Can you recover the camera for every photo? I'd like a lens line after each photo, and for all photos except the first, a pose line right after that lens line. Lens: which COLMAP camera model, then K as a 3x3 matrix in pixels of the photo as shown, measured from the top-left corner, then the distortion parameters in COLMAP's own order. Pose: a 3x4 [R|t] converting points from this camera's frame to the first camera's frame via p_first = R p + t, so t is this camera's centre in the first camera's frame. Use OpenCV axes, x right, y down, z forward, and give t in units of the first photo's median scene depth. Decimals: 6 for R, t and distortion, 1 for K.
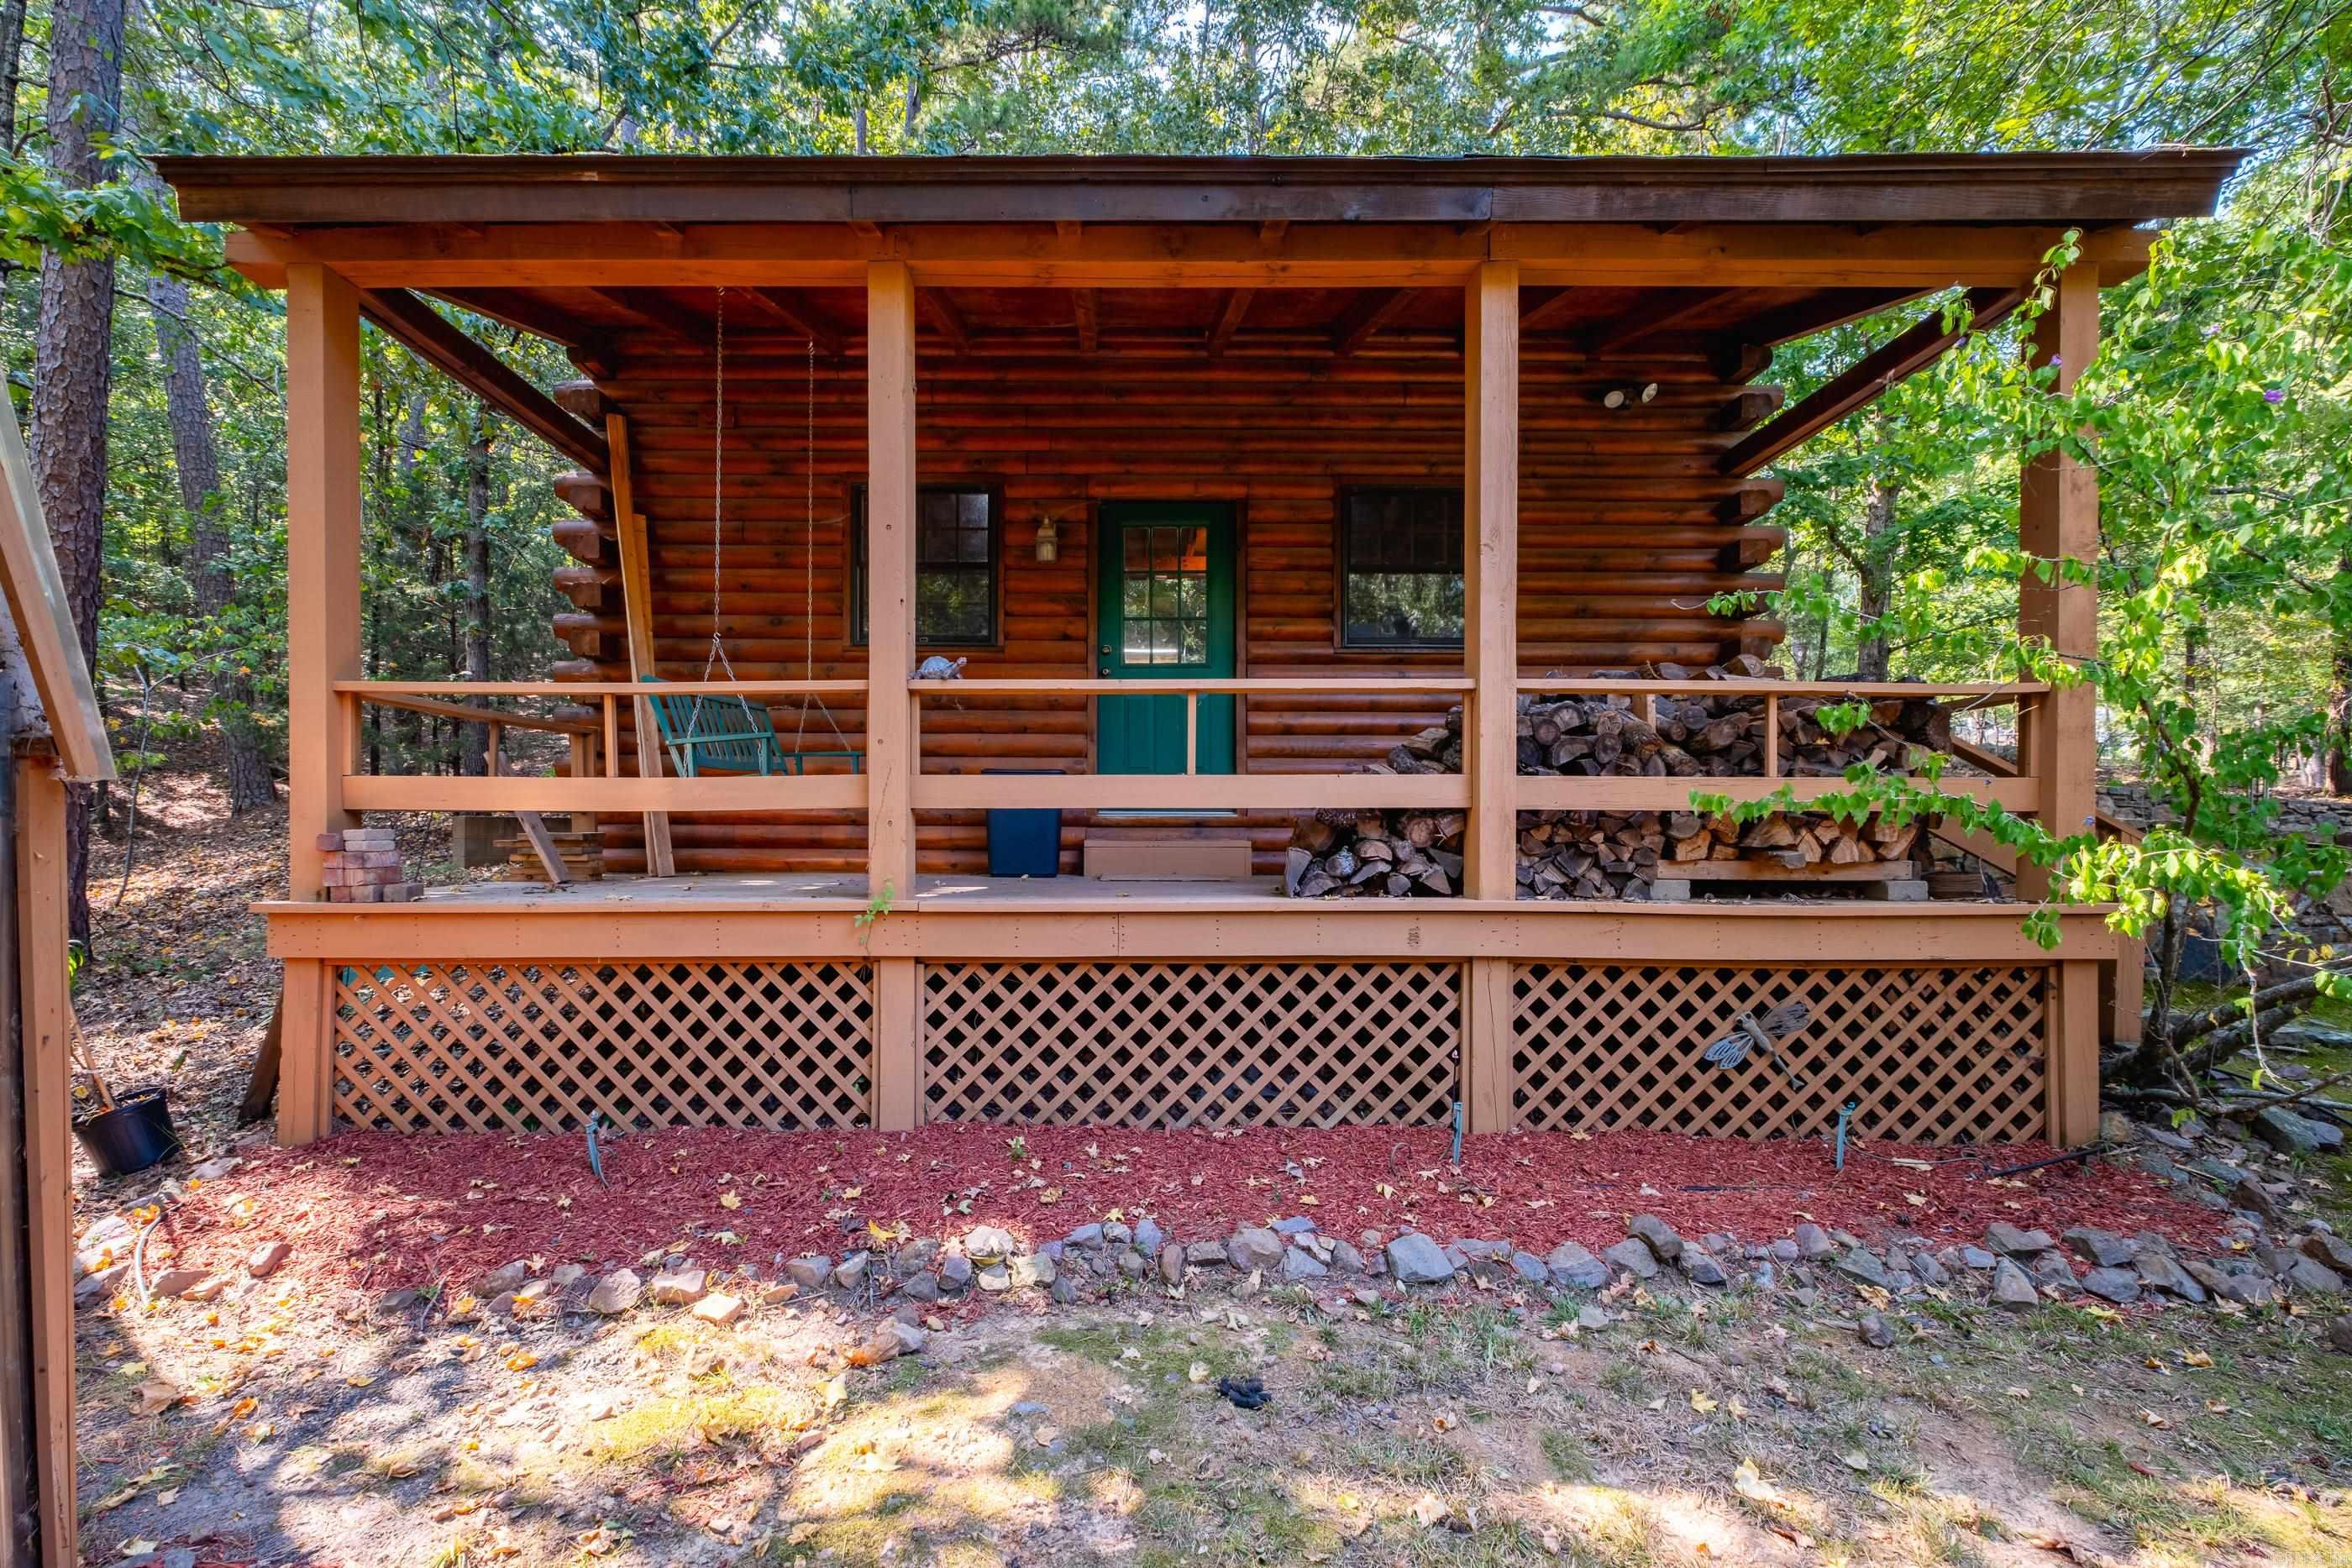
lens RADIAL K [[1033.0, 0, 1164.9], [0, 1033.0, 849.6], [0, 0, 1]] dist [0.008508, -0.000303]
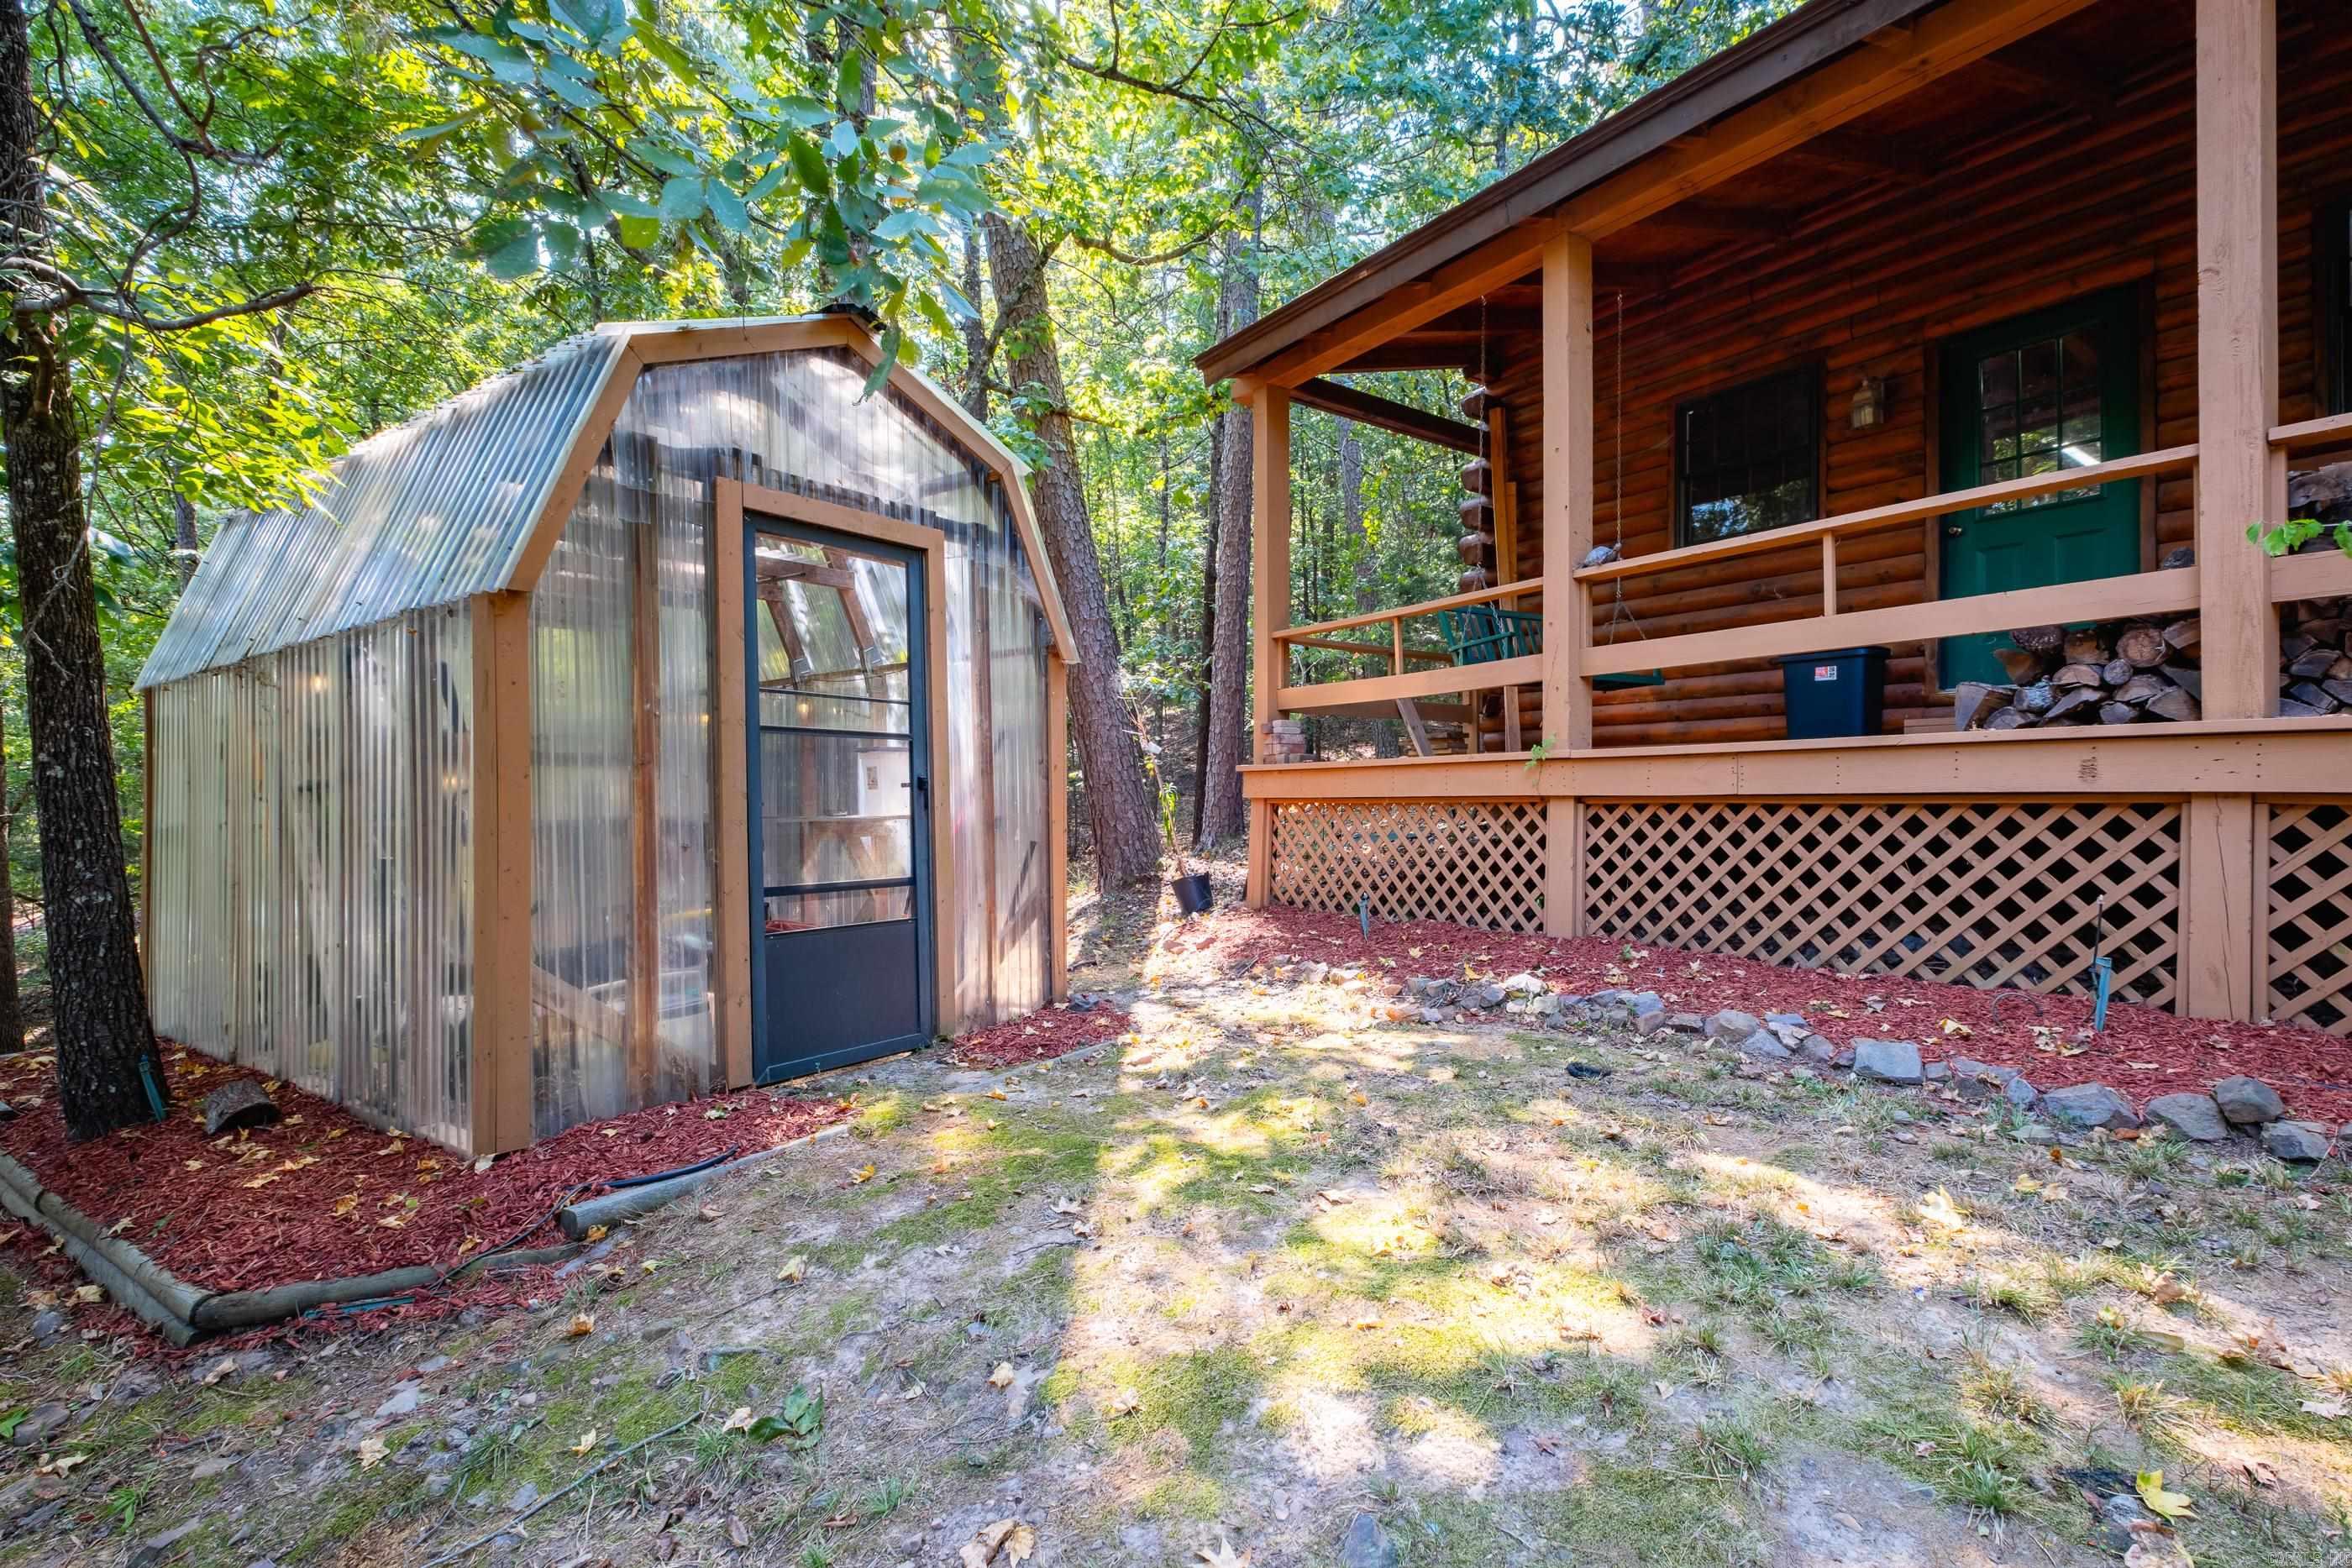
lens RADIAL K [[1033.0, 0, 1177.4], [0, 1033.0, 789.0], [0, 0, 1]] dist [0.008508, -0.000303]
pose [[0.590255, -0.000853, -0.807216, 0.458880], [-0.010218, 0.999911, -0.008529, 0.108909], [0.807152, 0.013282, 0.590194, -0.094050]]
